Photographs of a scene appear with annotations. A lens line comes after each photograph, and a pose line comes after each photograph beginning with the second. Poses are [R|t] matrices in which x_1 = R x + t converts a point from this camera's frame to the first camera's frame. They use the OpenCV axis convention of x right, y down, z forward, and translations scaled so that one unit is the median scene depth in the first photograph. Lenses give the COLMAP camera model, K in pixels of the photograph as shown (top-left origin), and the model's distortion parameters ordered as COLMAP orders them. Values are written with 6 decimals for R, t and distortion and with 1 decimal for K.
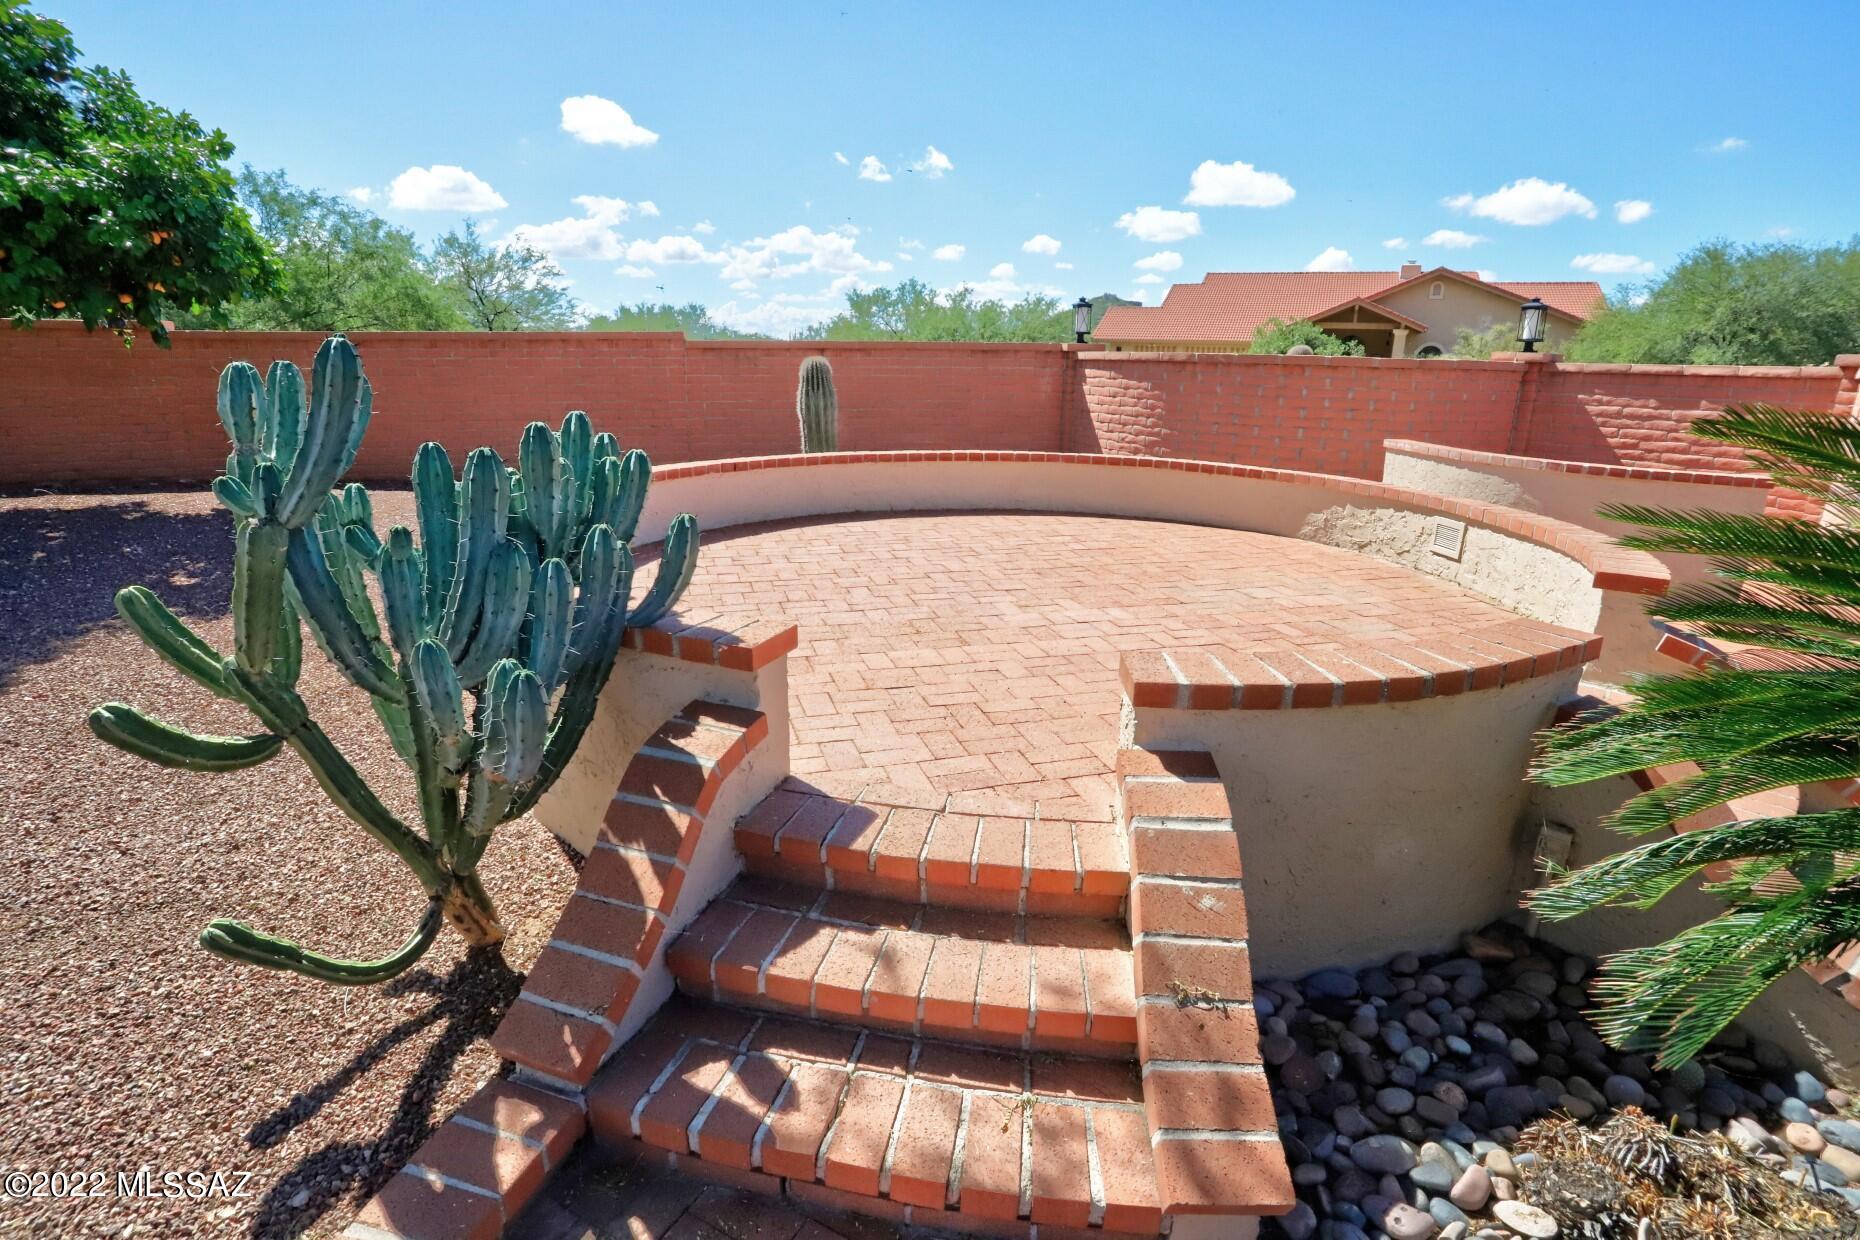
lens RADIAL K [[904.8, 0, 924.0], [0, 904.8, 608.1], [0, 0, 1]] dist [-0.066342, 0.026075]
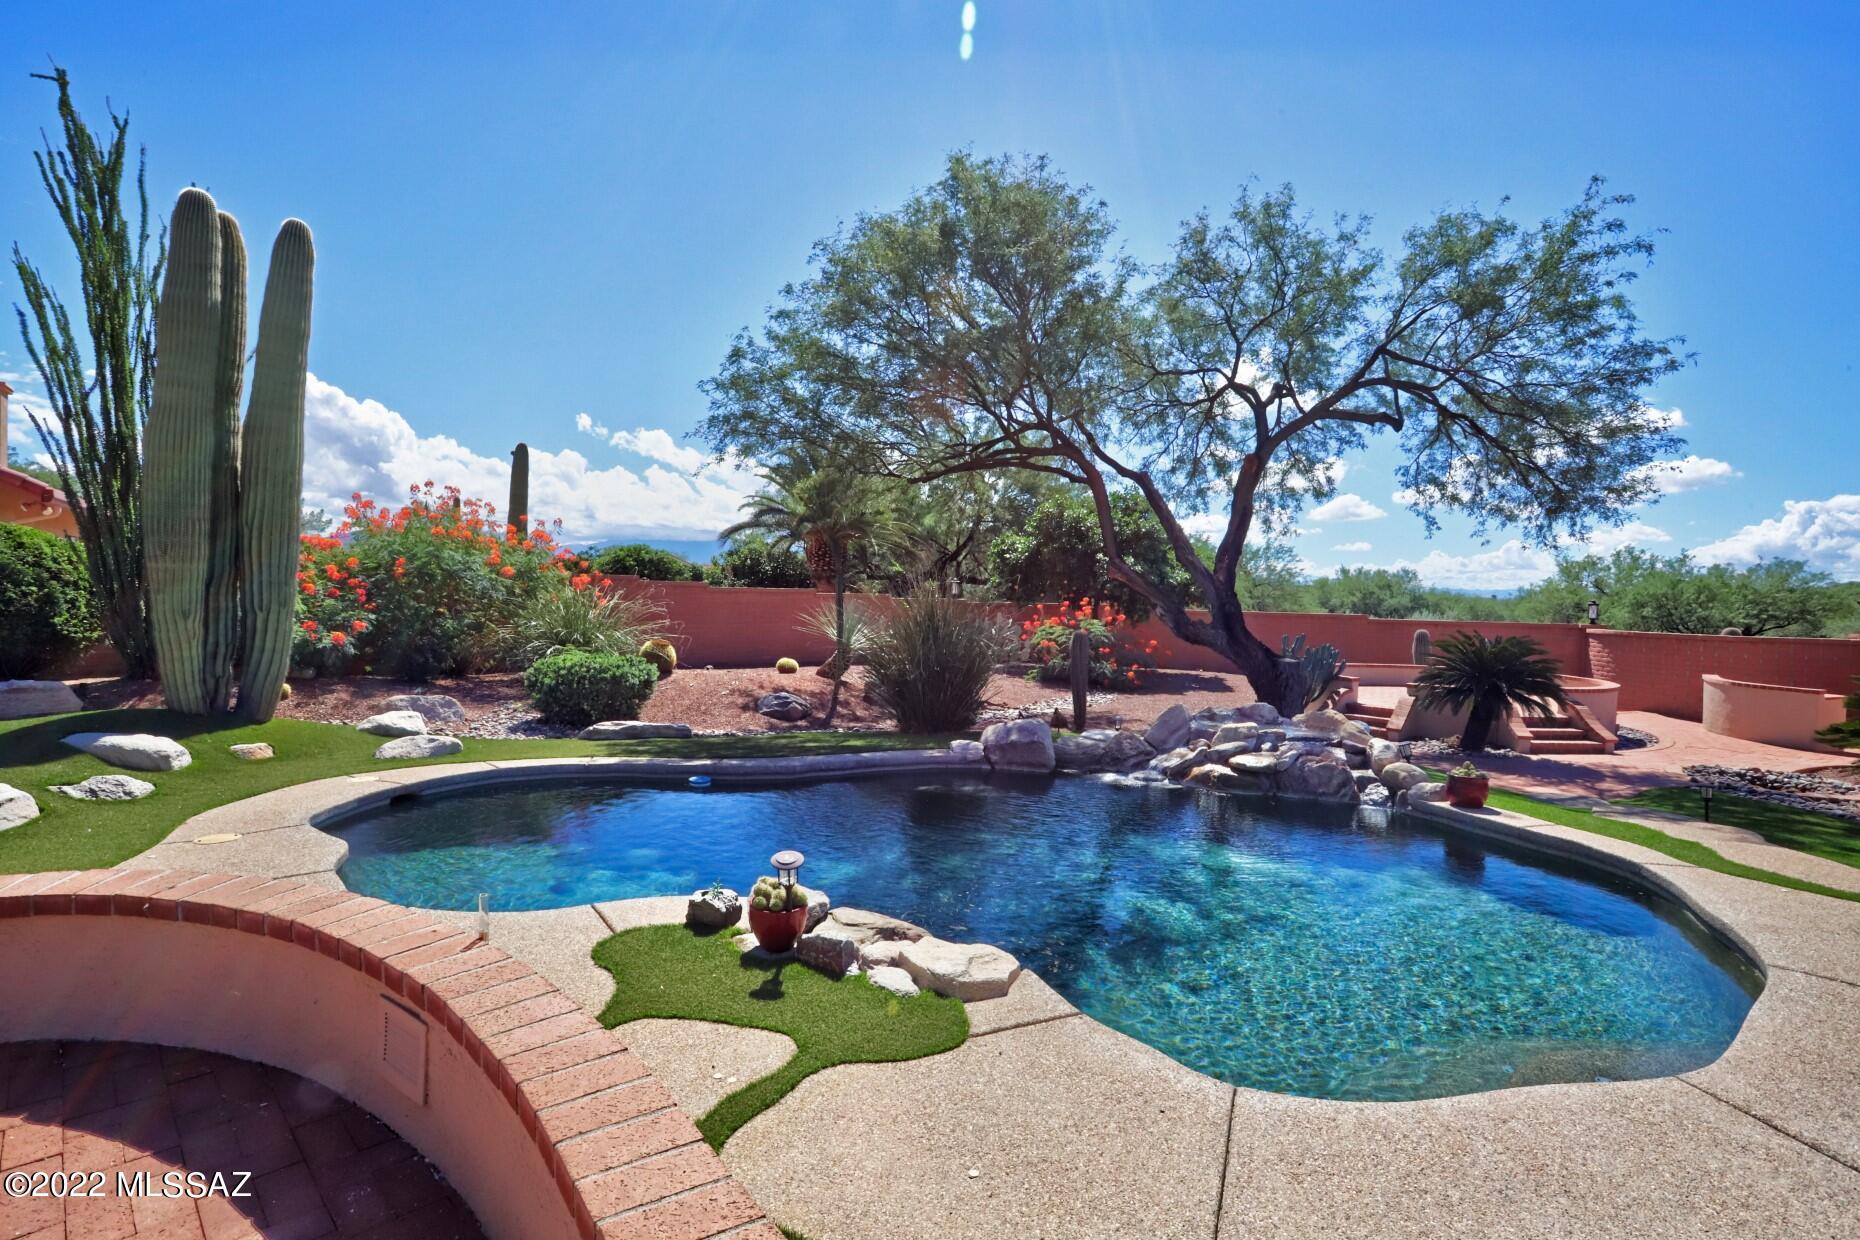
lens RADIAL K [[904.8, 0, 924.0], [0, 904.8, 608.1], [0, 0, 1]] dist [-0.066342, 0.026075]
pose [[0.731505, 0.013306, -0.681706, 0.114583], [-0.194181, 0.962472, -0.189580, 0.080422], [0.653601, 0.271053, 0.706637, -0.337944]]
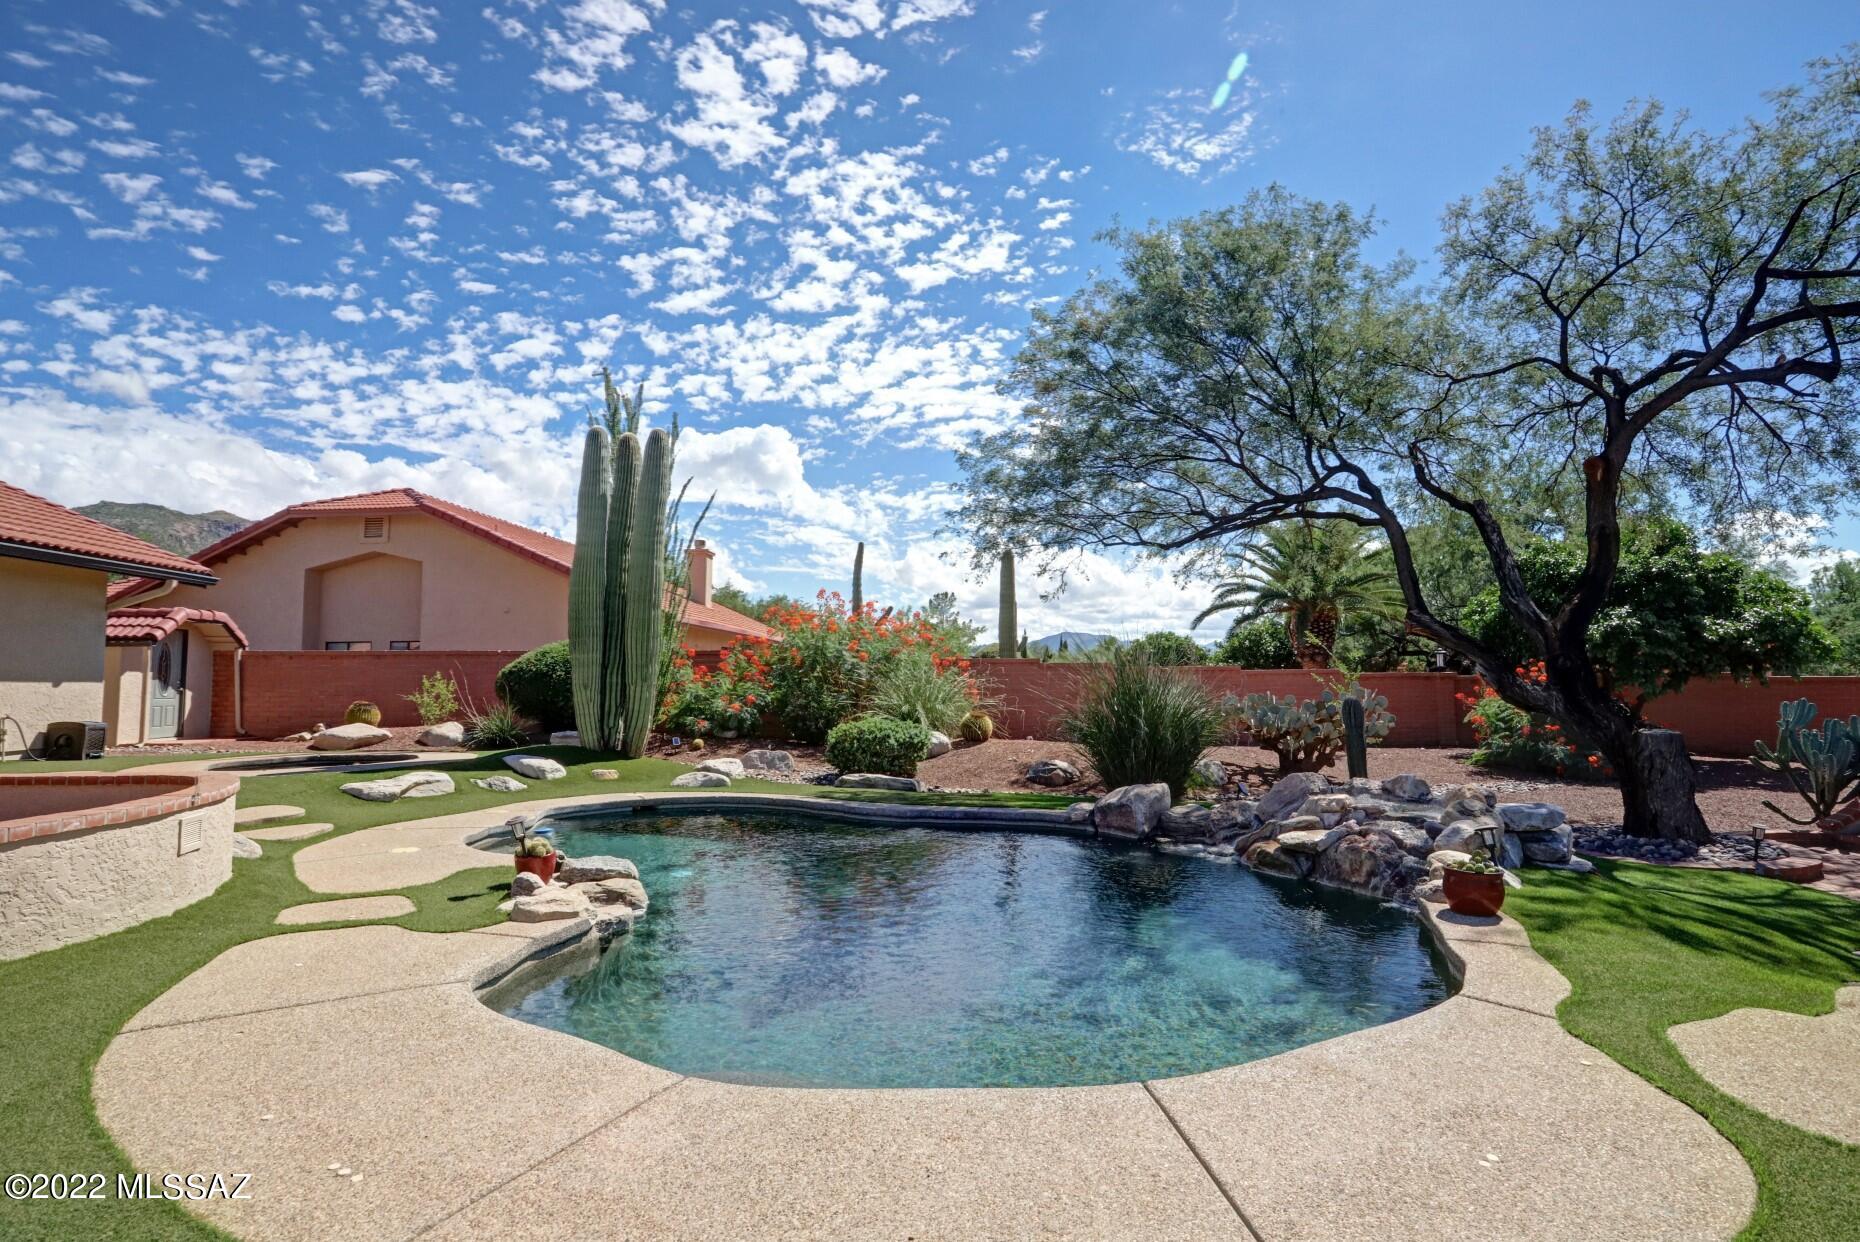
lens RADIAL K [[904.8, 0, 924.0], [0, 904.8, 609.1], [0, 0, 1]] dist [-0.066342, 0.026075]
pose [[0.110599, -0.094048, -0.989405, 0.194561], [-0.259303, 0.958302, -0.120078, 0.057507], [0.959442, 0.269836, 0.081601, -0.226251]]
